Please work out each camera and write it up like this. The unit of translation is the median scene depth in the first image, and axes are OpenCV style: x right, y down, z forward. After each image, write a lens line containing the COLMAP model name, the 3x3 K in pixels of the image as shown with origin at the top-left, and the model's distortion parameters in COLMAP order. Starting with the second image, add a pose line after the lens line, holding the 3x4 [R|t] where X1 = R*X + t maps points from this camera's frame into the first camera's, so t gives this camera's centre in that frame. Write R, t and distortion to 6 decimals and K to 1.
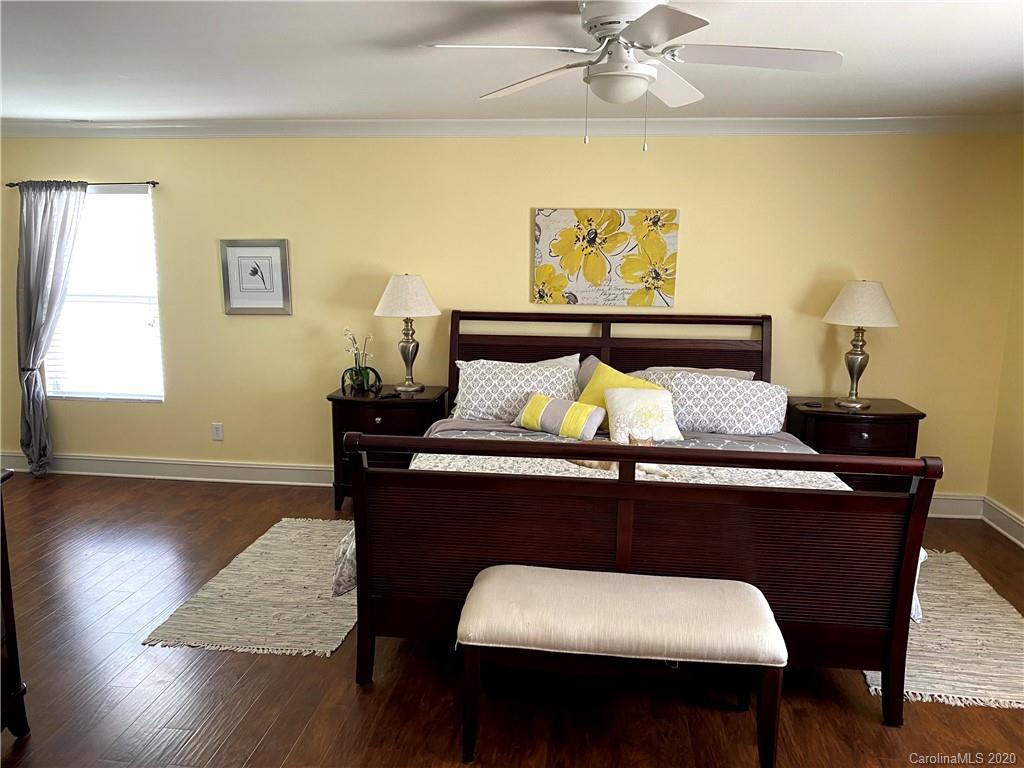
lens RADIAL K [[789.7, 0, 511.7], [0, 789.7, 390.6], [0, 0, 1]] dist [0.032055, -0.061408]
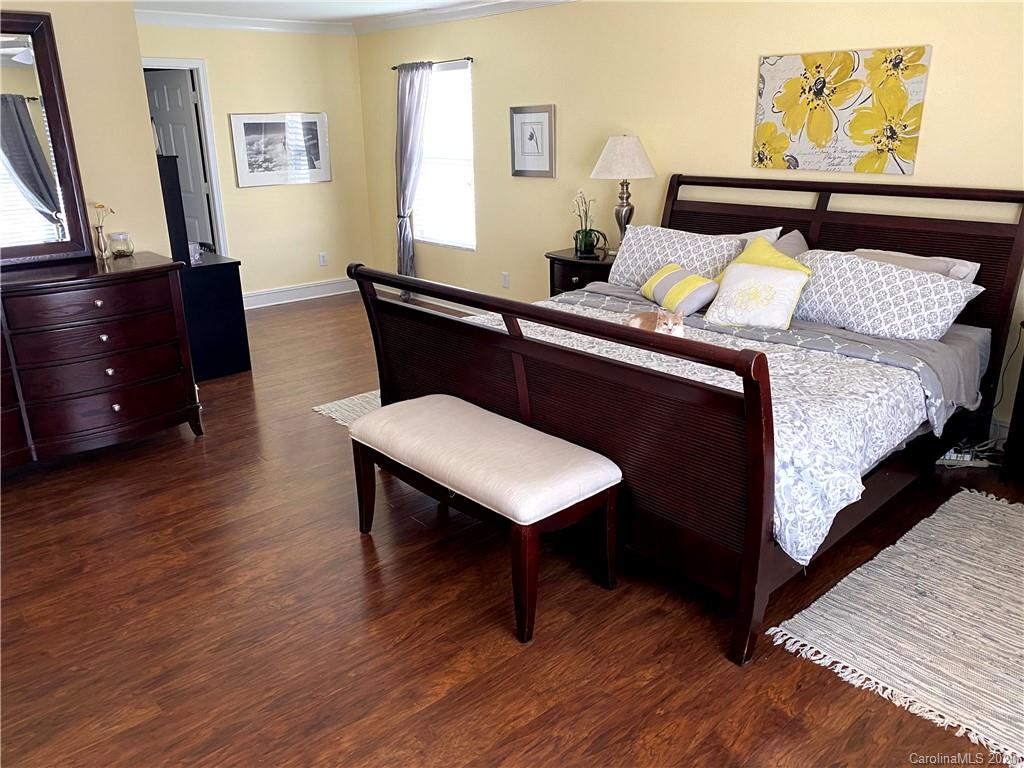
lens RADIAL K [[789.7, 0, 476.8], [0, 789.7, 385.8], [0, 0, 1]] dist [0.032055, -0.061408]
pose [[0.745890, 0.190140, -0.638353, 0.422037], [-0.096358, 0.979110, 0.179048, 0.000570], [0.659062, -0.072039, 0.748630, 0.104669]]
